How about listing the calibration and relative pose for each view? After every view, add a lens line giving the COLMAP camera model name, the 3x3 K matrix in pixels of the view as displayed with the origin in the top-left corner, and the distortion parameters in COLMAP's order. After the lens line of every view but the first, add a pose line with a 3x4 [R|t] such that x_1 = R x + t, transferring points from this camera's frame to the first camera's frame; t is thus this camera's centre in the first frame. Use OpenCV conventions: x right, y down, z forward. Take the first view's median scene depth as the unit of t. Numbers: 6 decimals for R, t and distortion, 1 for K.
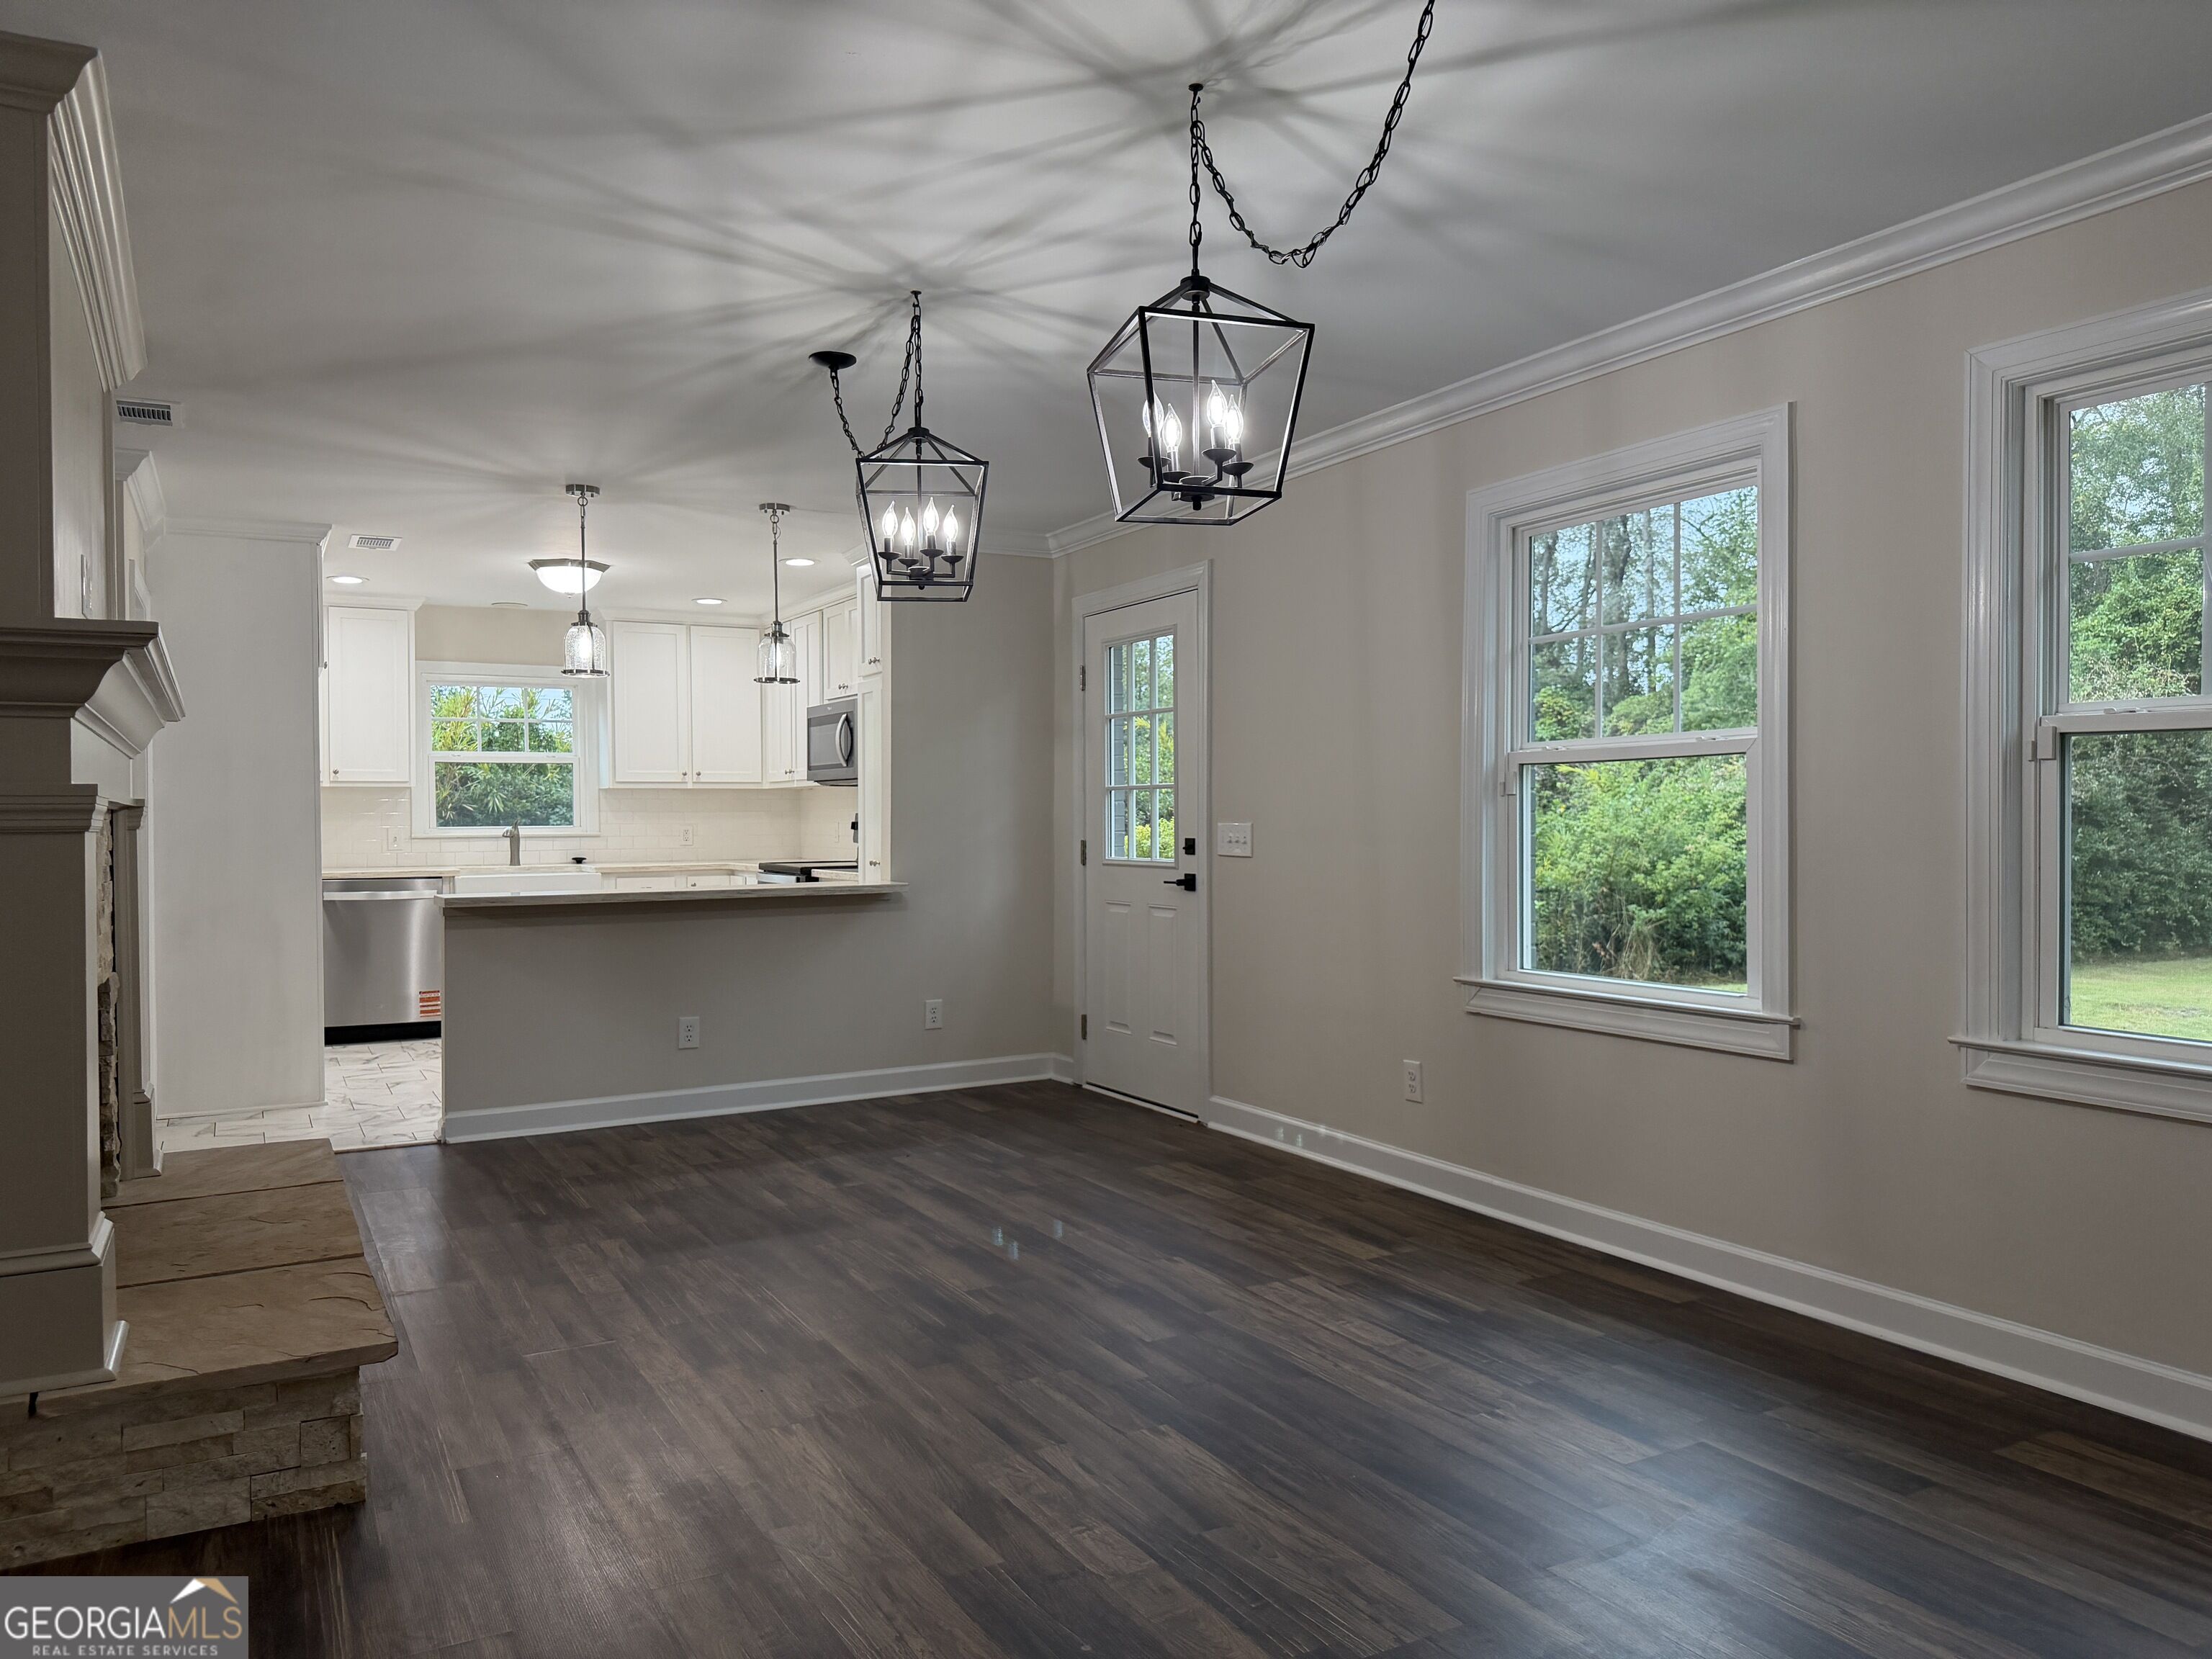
lens RADIAL K [[1570.8, 0, 1109.3], [0, 1570.8, 835.2], [0, 0, 1]] dist [0.122665, -0.155080]
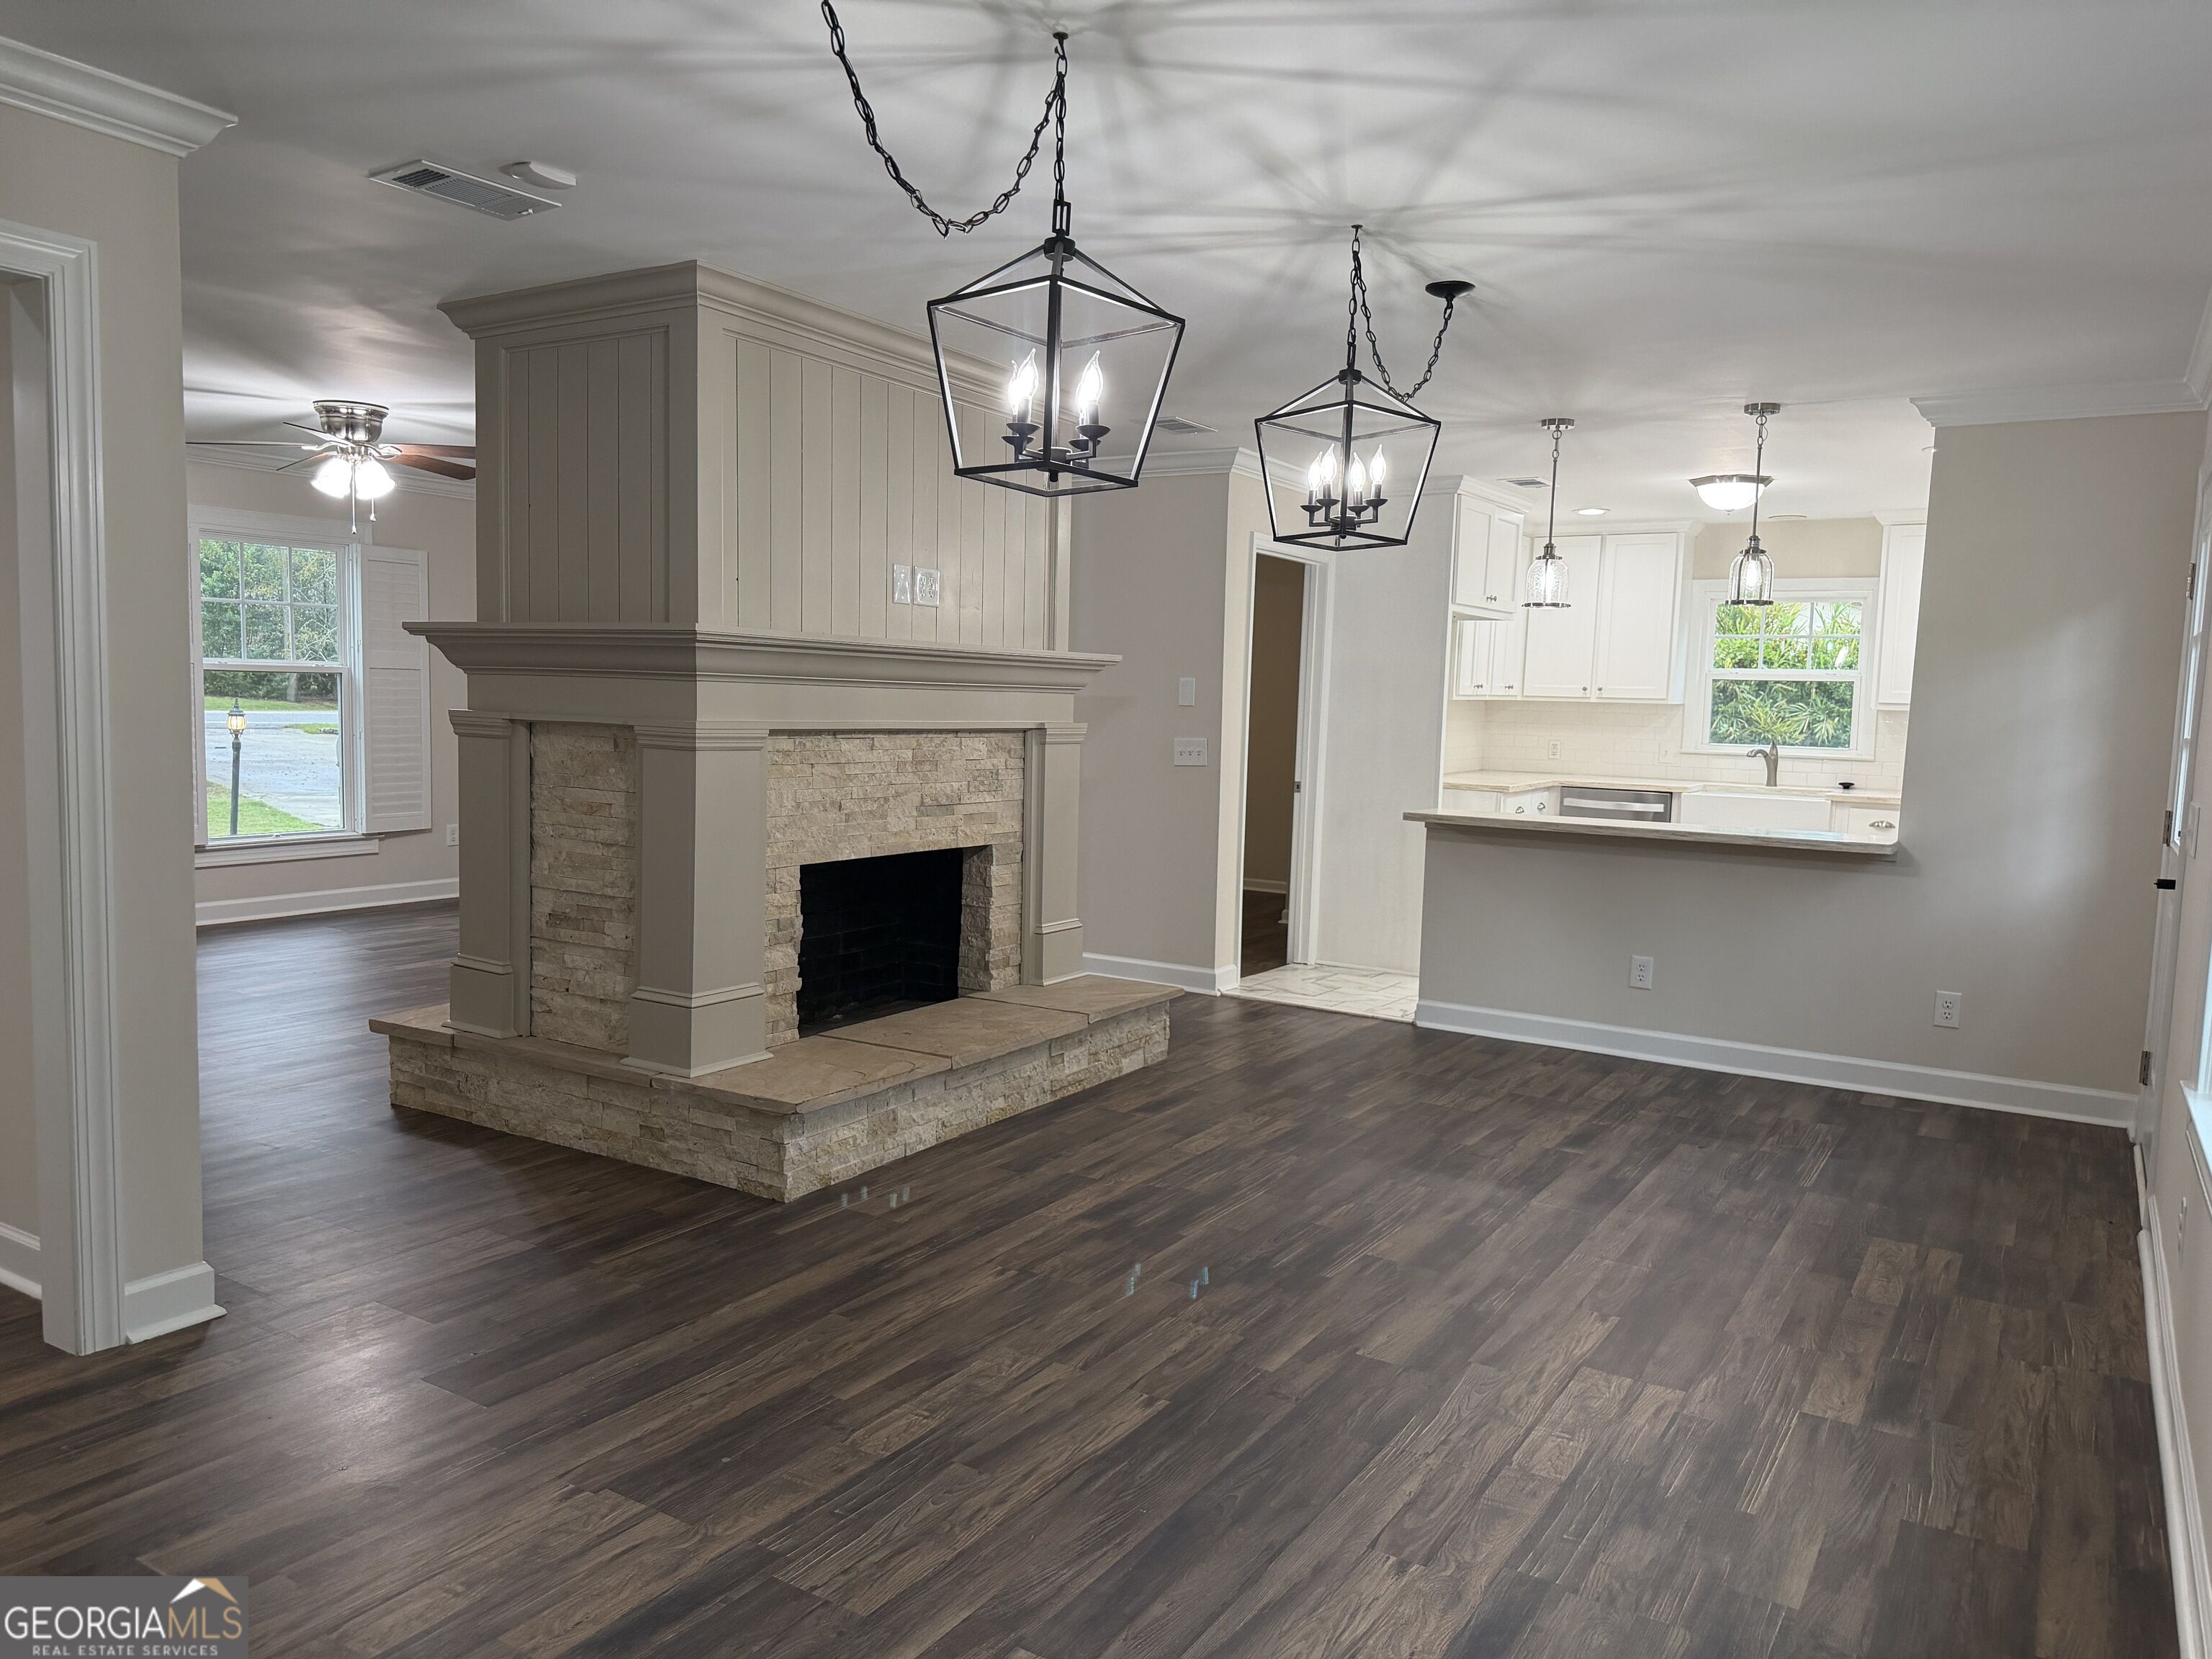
lens RADIAL K [[1570.8, 0, 1109.3], [0, 1570.8, 835.2], [0, 0, 1]] dist [0.122665, -0.155080]
pose [[0.484350, 0.101433, -0.868974, 0.682946], [-0.043223, 0.994818, 0.092030, -0.056763], [0.873806, -0.007015, 0.486225, 0.396475]]
